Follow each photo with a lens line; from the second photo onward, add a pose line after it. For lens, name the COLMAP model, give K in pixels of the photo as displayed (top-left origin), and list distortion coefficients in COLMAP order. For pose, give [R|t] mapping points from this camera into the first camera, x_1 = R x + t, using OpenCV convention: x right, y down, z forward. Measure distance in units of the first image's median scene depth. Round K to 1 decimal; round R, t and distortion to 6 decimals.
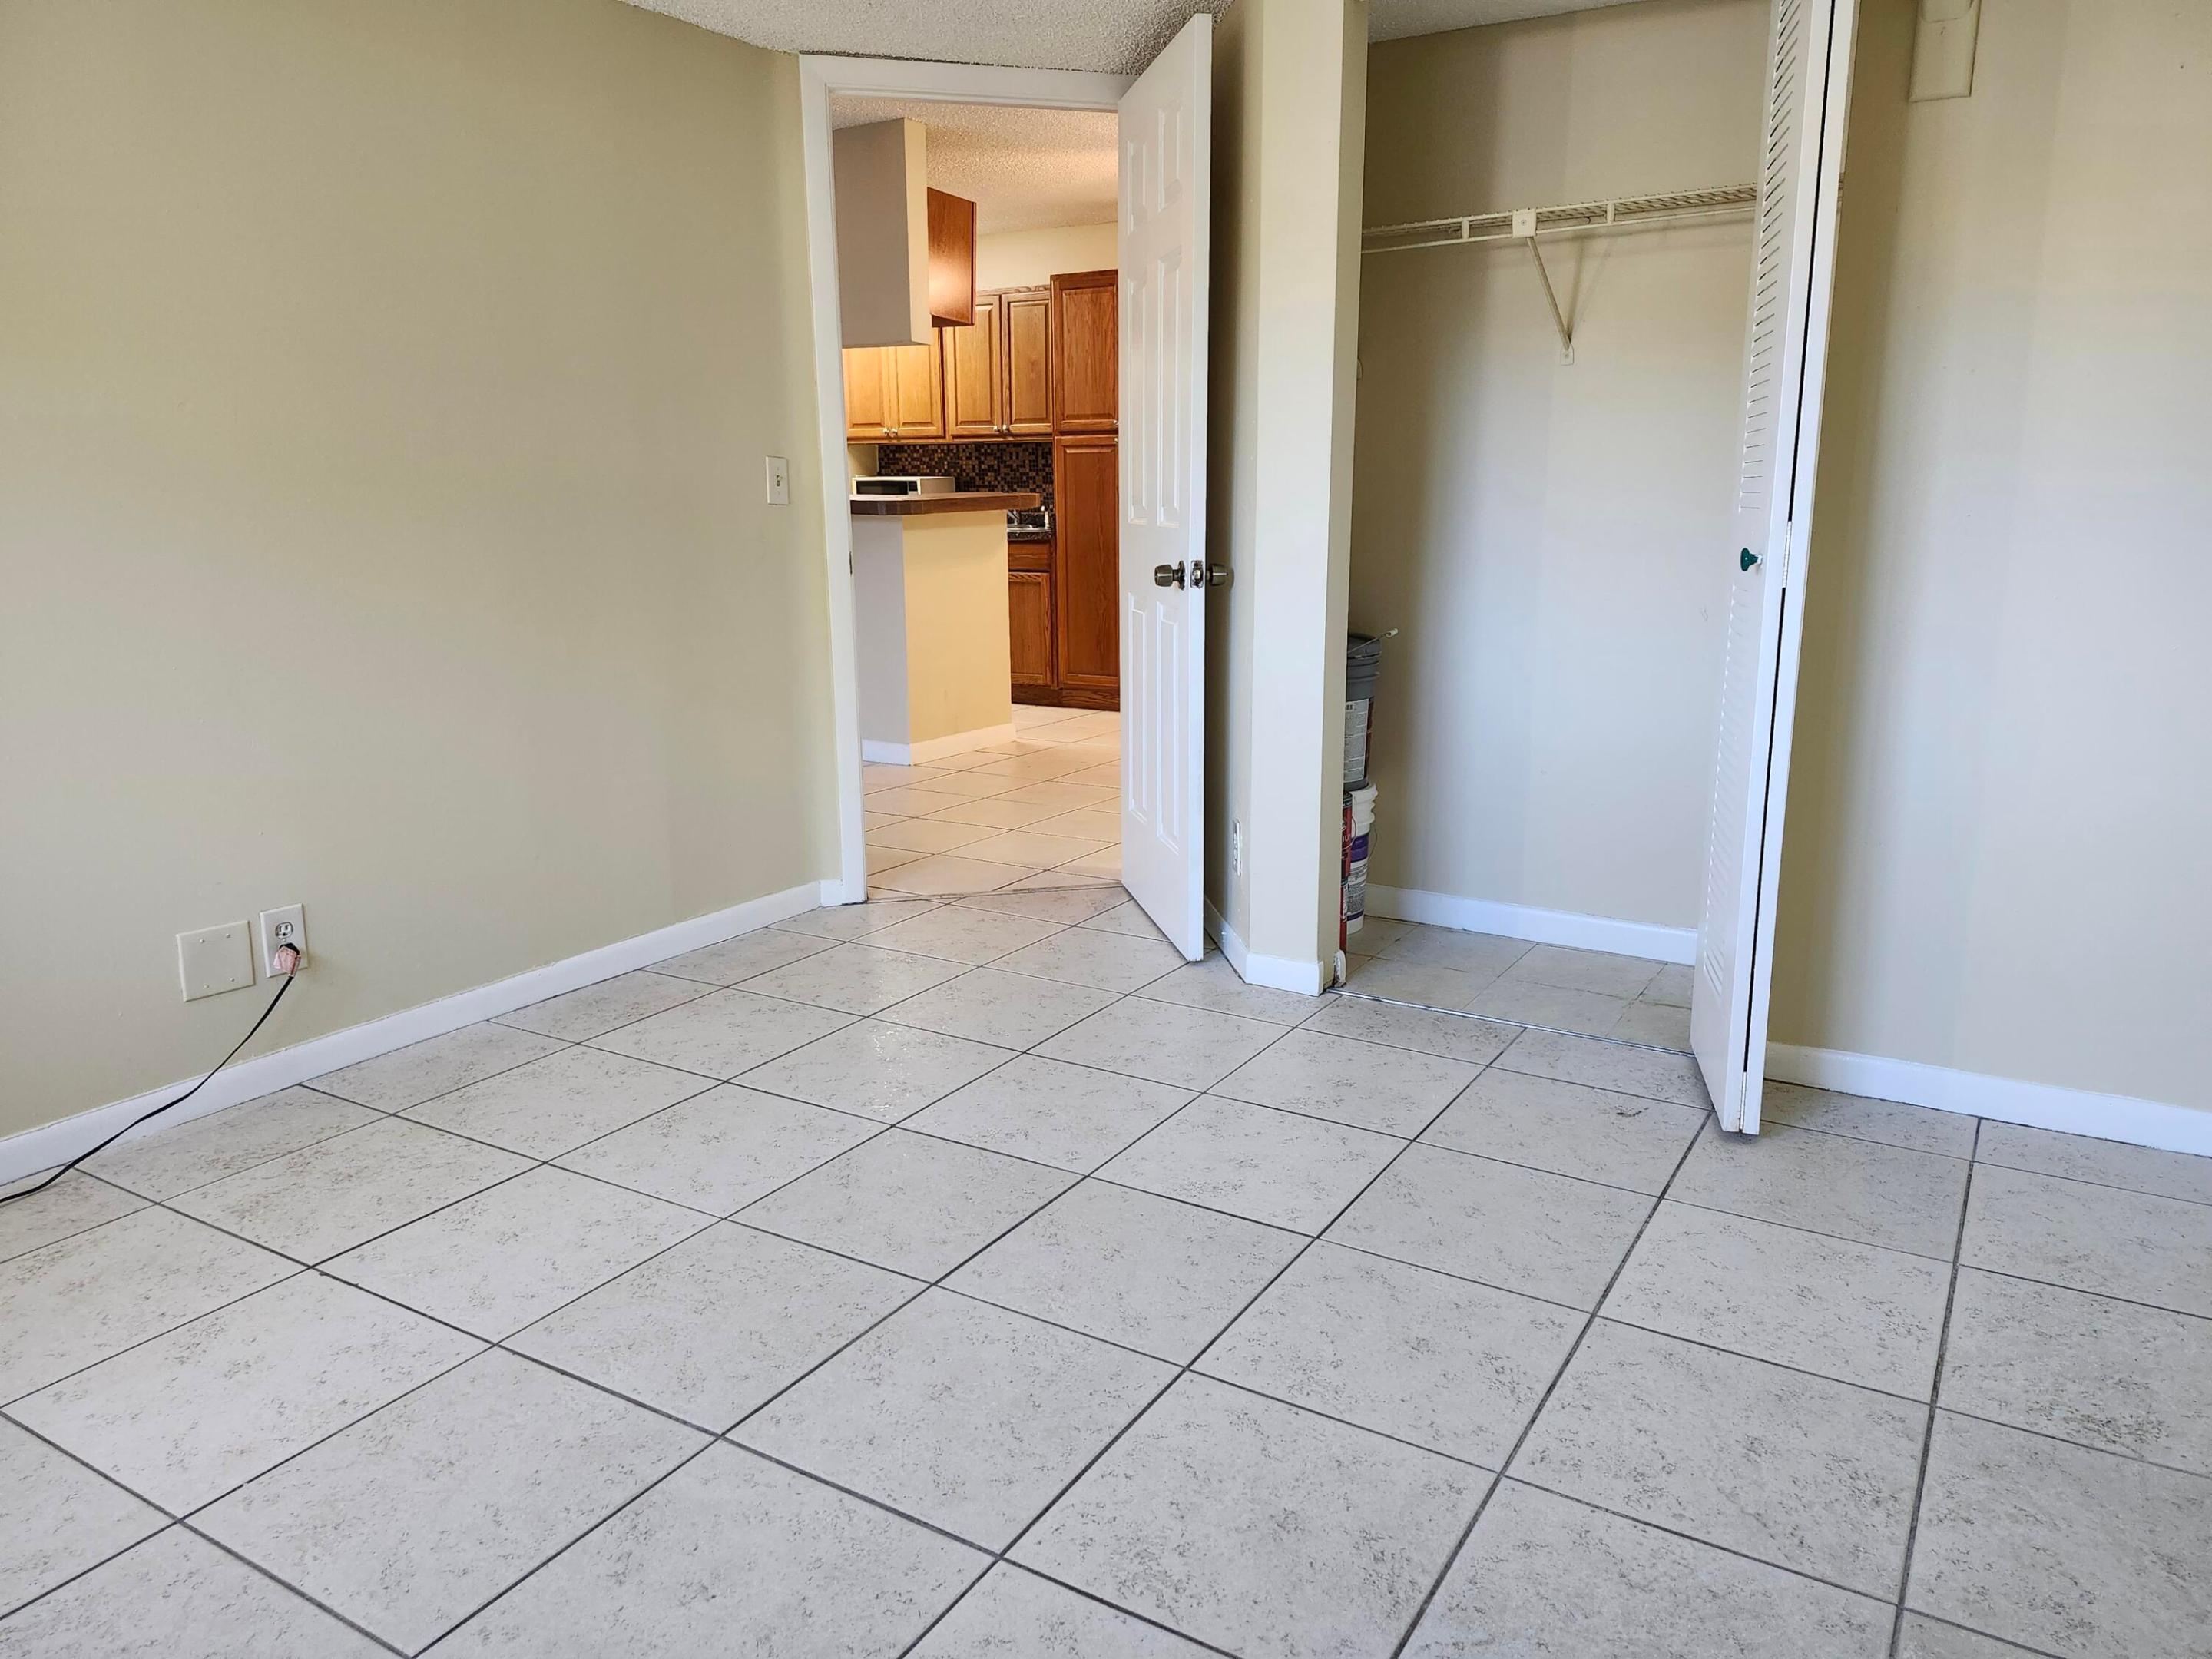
lens RADIAL K [[1532.2, 0, 1137.3], [0, 1532.2, 818.9], [0, 0, 1]] dist [0.120313, -0.139165]
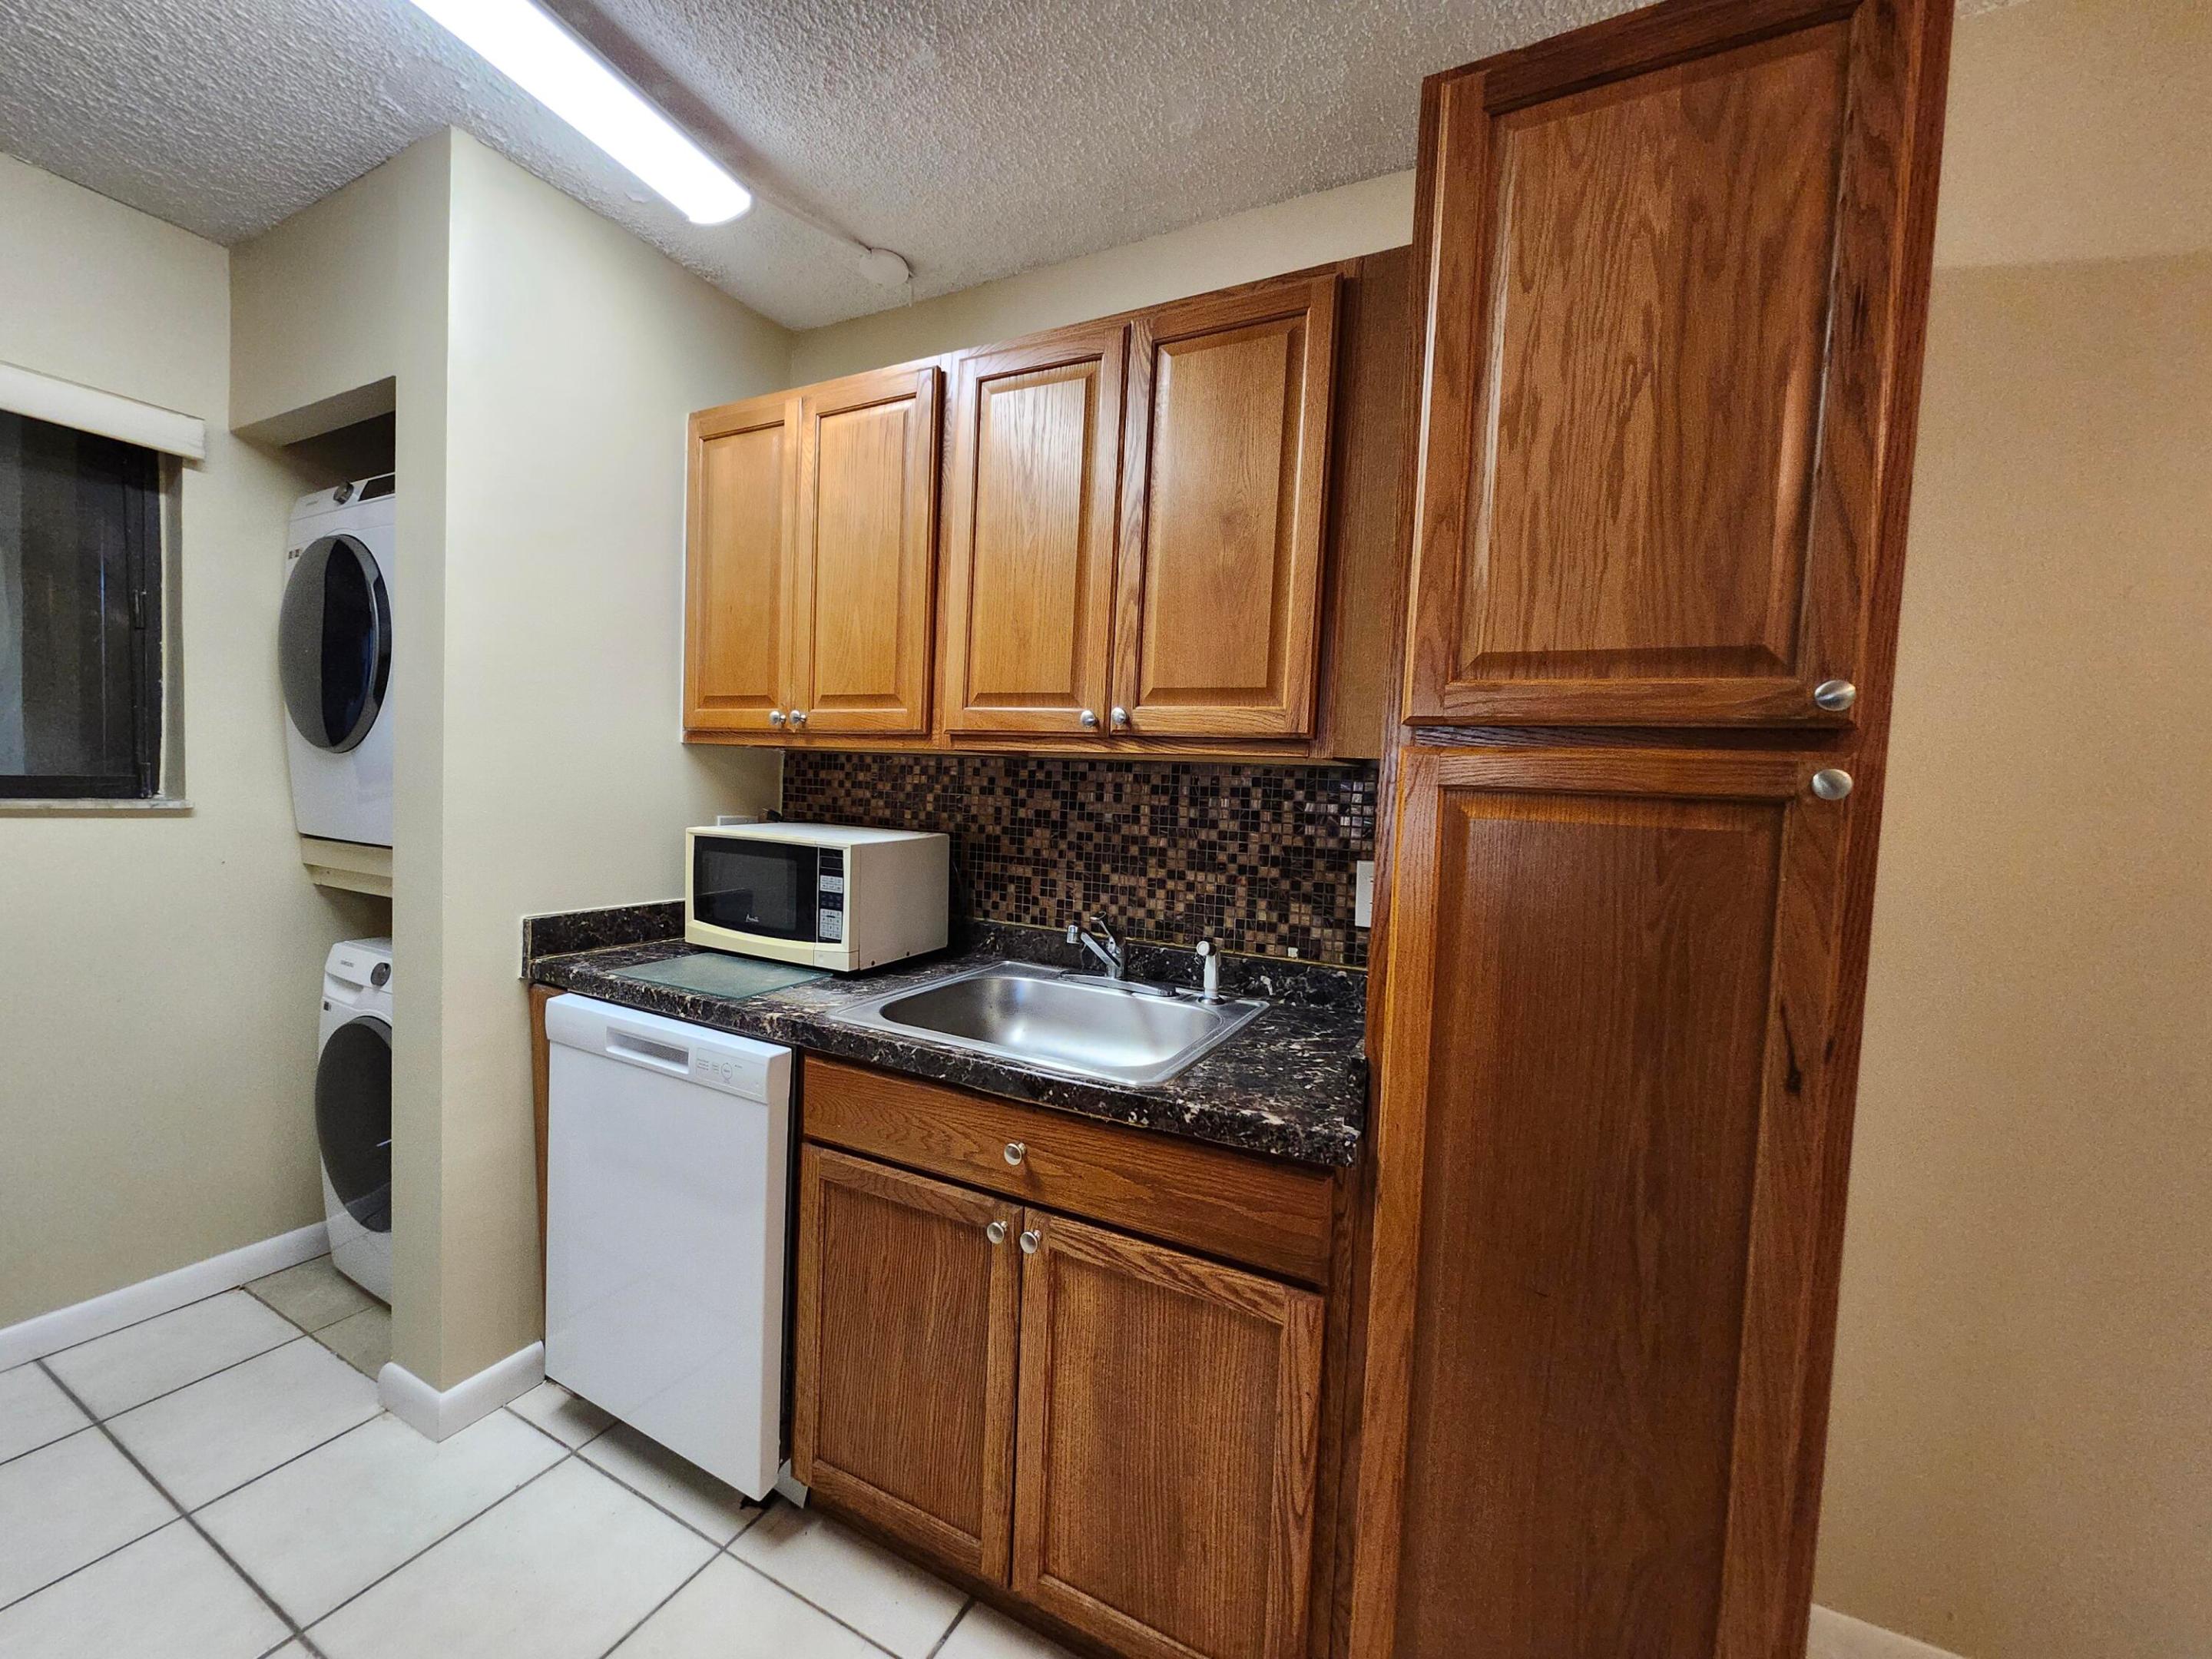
lens RADIAL K [[865.0, 0, 1106.0], [0, 865.0, 829.5], [0, 0, 1]] dist [-0.000445, -0.000595]
pose [[0.996582, 0.046415, 0.068331, -0.261695], [-0.034862, 0.986260, -0.161483, -0.527266], [-0.074887, 0.158549, 0.984507, 2.174414]]
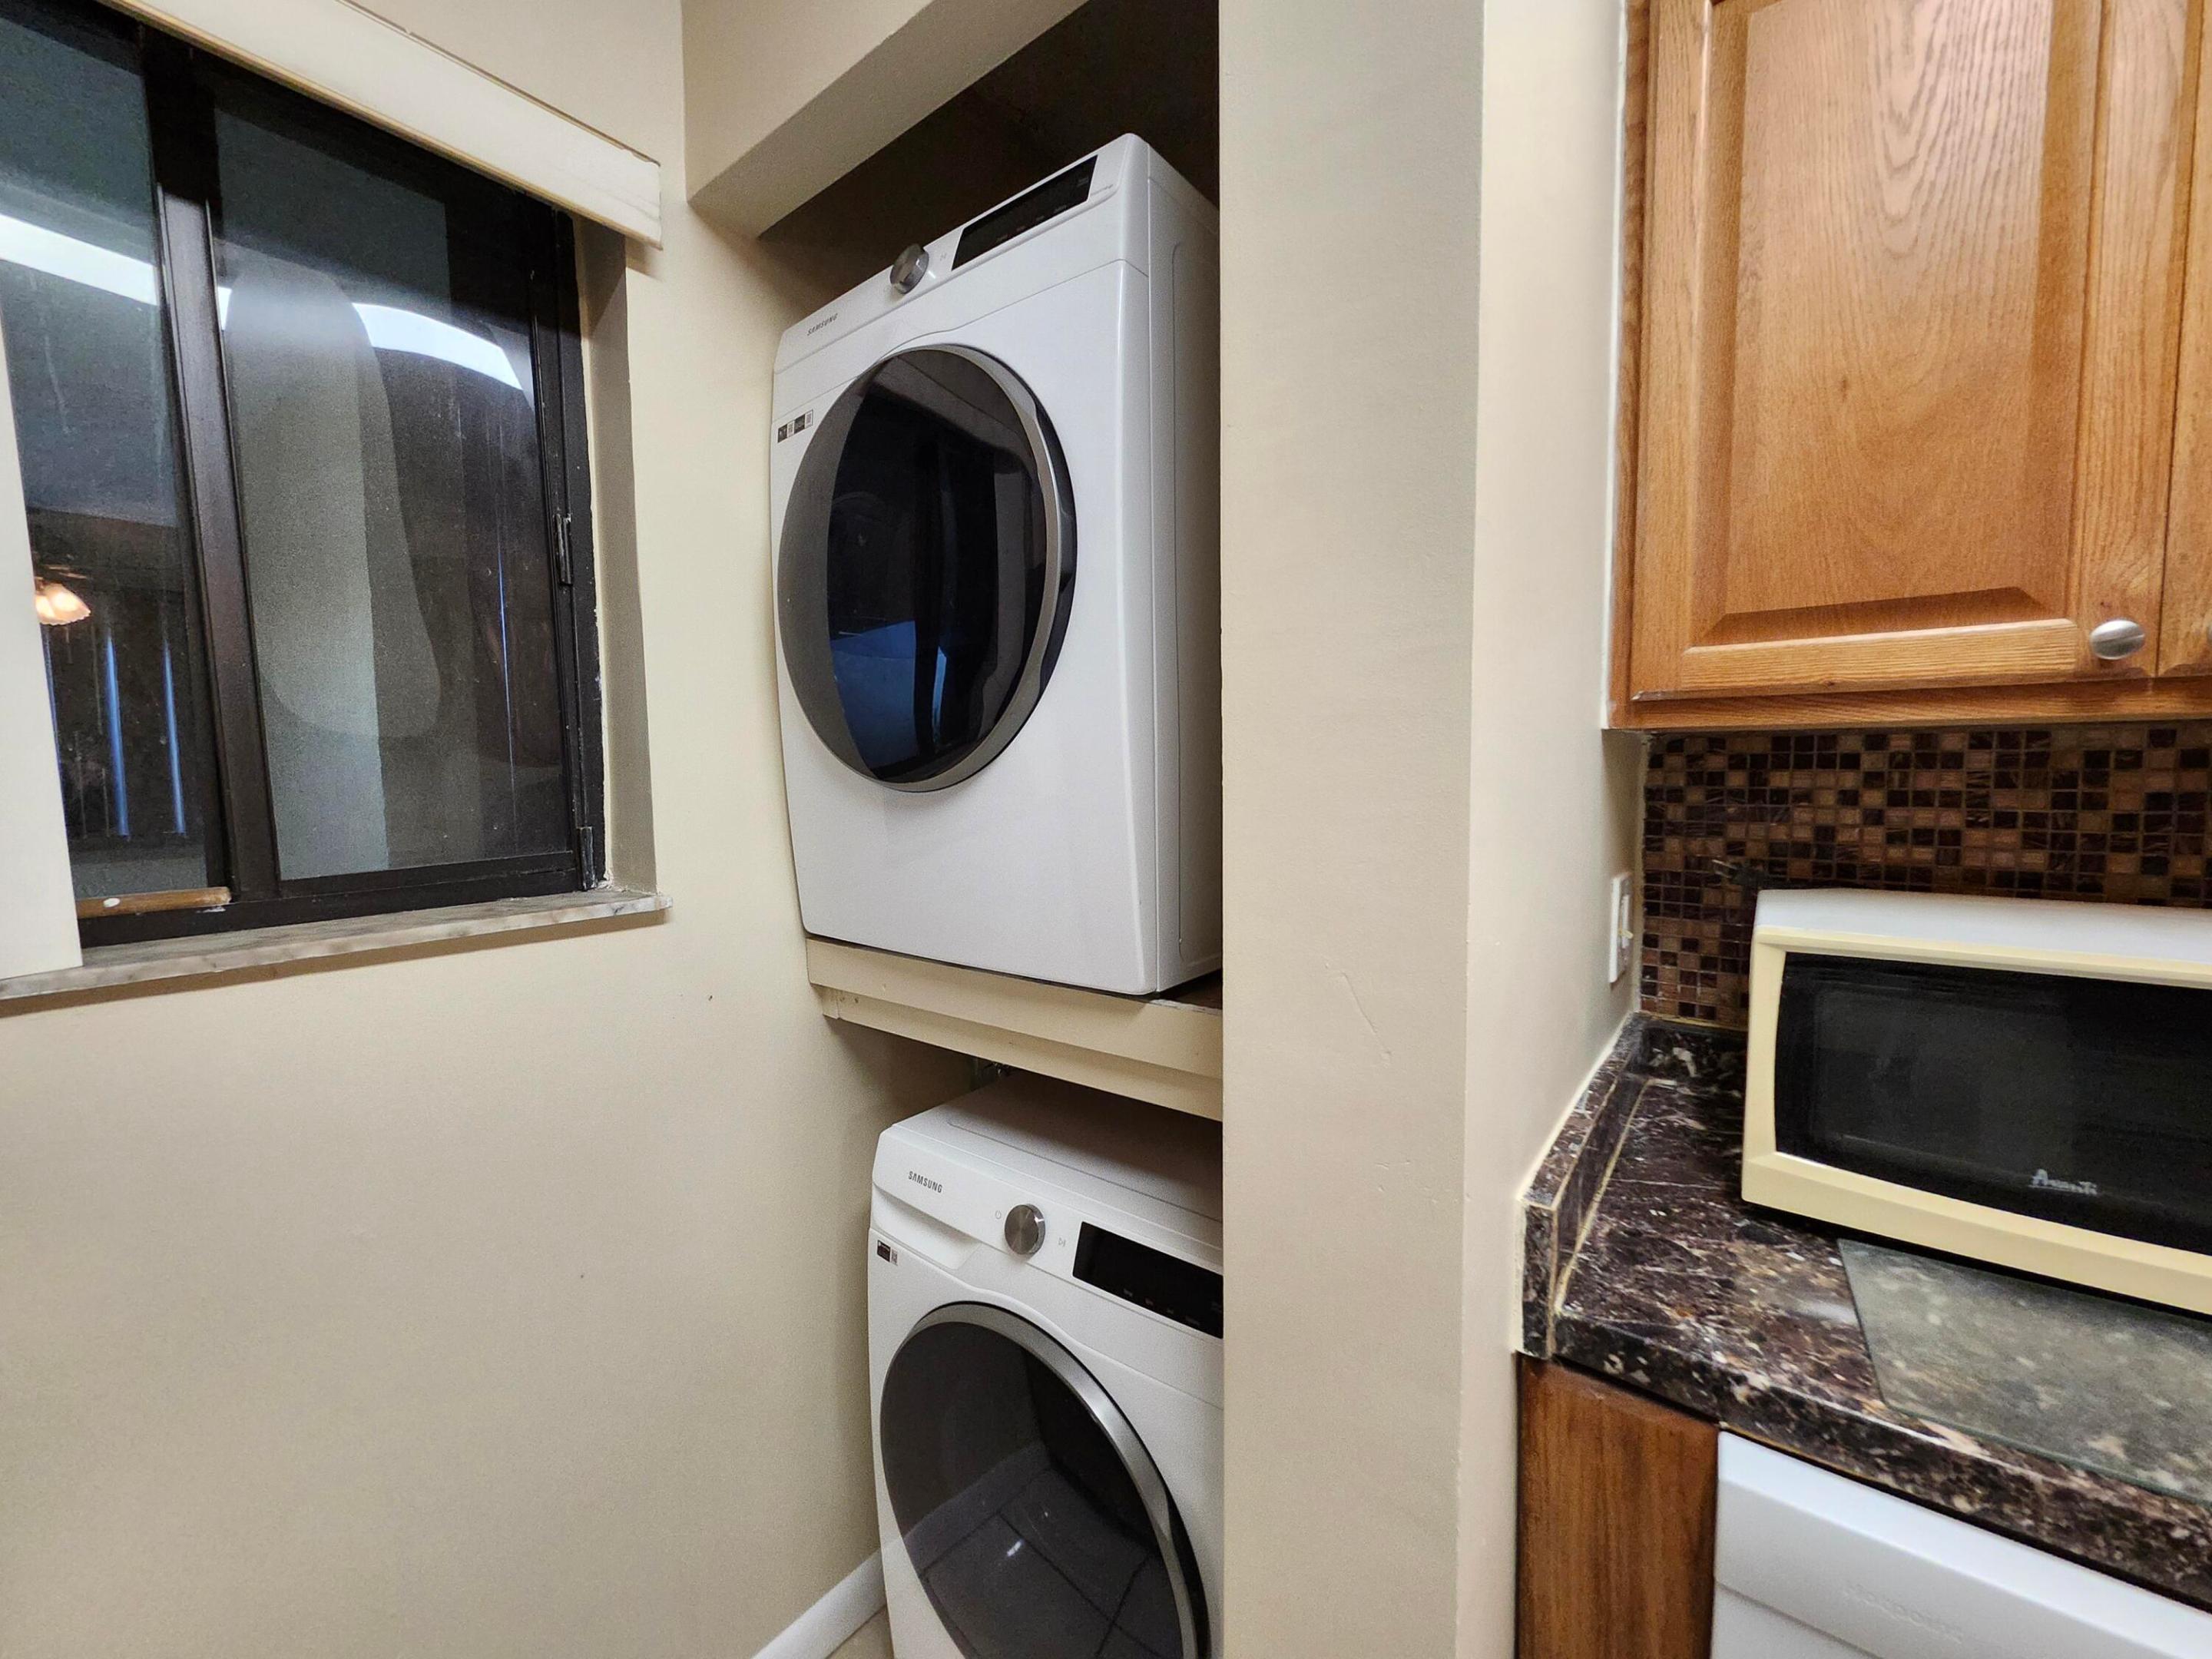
lens RADIAL K [[873.1, 0, 1098.6], [0, 873.1, 827.0], [0, 0, 1]] dist [-0.001353, -0.000433]
pose [[0.992560, 0.001605, -0.121748, -0.676008], [-0.018365, 0.990447, -0.136663, -0.609128], [0.120365, 0.137882, 0.983108, 2.521360]]
